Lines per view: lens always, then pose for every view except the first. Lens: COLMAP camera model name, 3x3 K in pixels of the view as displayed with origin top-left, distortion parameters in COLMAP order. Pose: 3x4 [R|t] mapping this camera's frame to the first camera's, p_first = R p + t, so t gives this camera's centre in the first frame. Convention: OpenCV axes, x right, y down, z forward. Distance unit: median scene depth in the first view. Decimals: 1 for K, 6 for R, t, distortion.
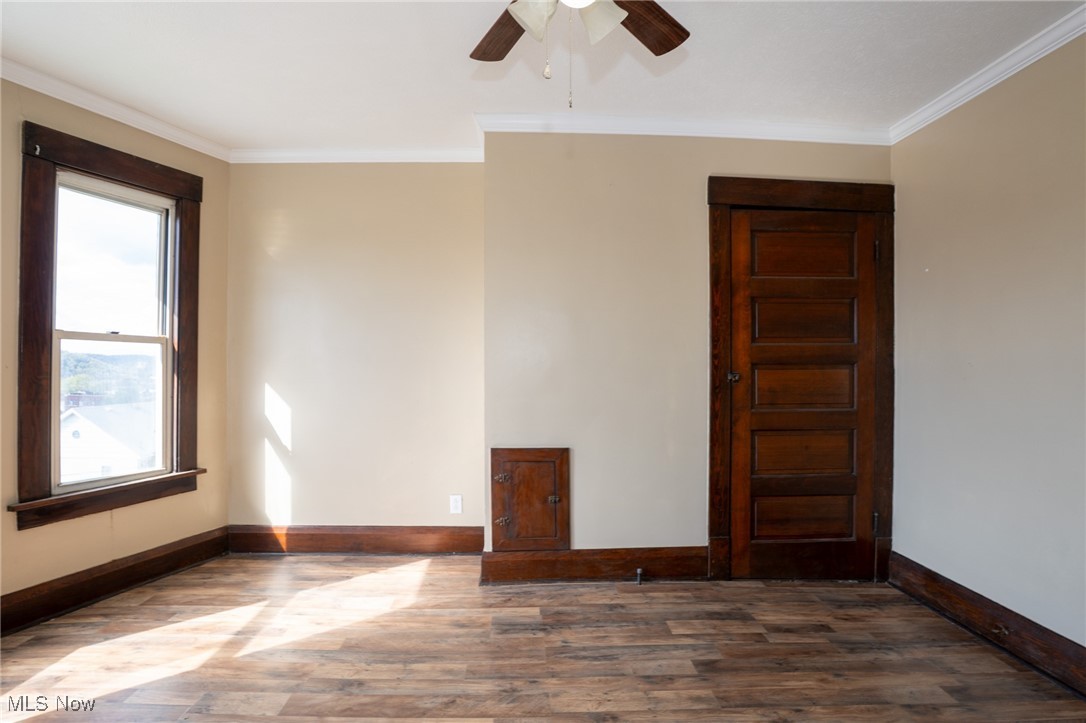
lens RADIAL K [[573.3, 0, 489.9], [0, 573.3, 376.7], [0, 0, 1]] dist [-0.042059, 0.009089]
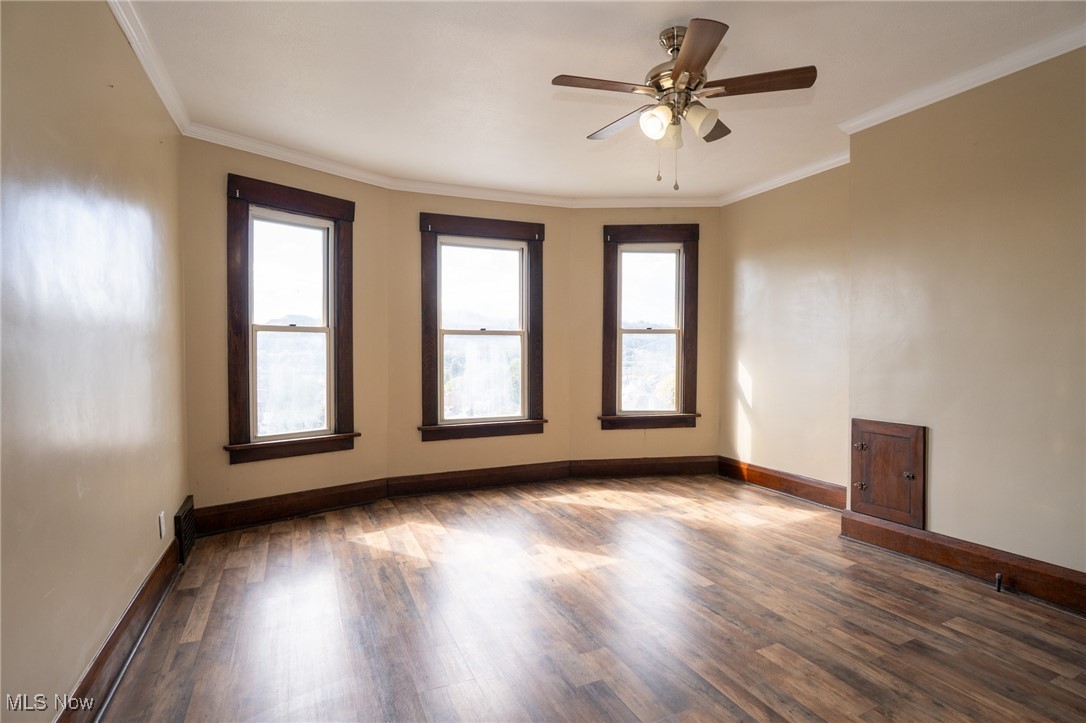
lens RADIAL K [[573.3, 0, 489.9], [0, 573.3, 376.7], [0, 0, 1]] dist [-0.042059, 0.009089]
pose [[0.300865, 0.039321, -0.952856, 0.834917], [-0.005384, 0.999204, 0.039534, 0.003508], [0.953651, -0.006764, 0.300837, -0.006745]]
